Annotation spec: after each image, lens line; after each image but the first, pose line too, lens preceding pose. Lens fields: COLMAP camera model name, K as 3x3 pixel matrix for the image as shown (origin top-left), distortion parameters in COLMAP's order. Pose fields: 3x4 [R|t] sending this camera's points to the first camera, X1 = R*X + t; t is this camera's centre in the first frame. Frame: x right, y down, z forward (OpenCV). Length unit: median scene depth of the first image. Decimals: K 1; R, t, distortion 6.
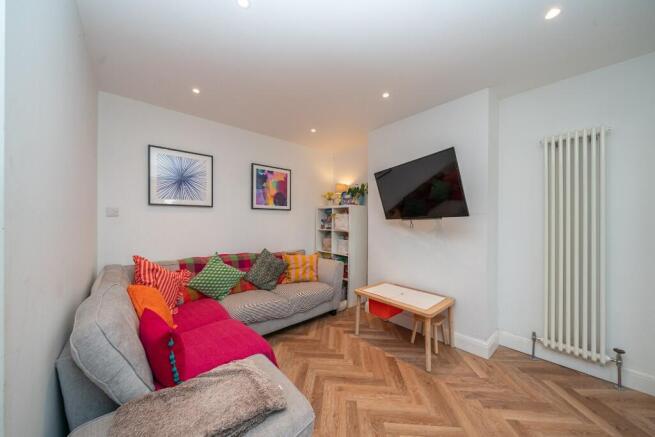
lens RADIAL K [[223.2, 0, 324.4], [0, 223.2, 217.3], [0, 0, 1]] dist [-0.000110, -0.000127]
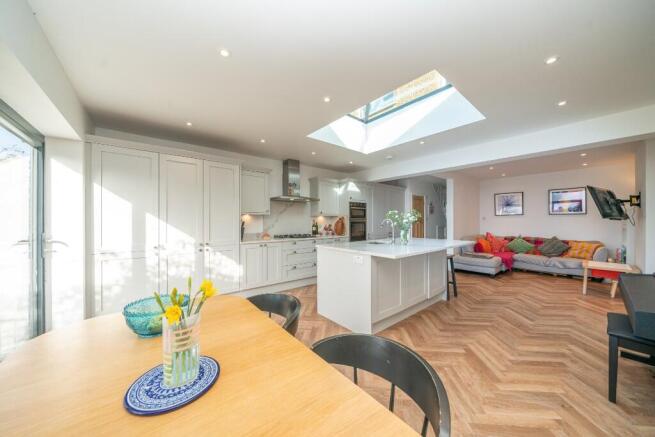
lens RADIAL K [[223.2, 0, 324.4], [0, 223.2, 217.3], [0, 0, 1]] dist [-0.000110, -0.000127]
pose [[-0.026413, -0.019756, -0.999456, 1.774546], [0.012779, 0.999716, -0.020099, -0.005754], [0.999569, -0.013303, -0.026153, -0.916235]]
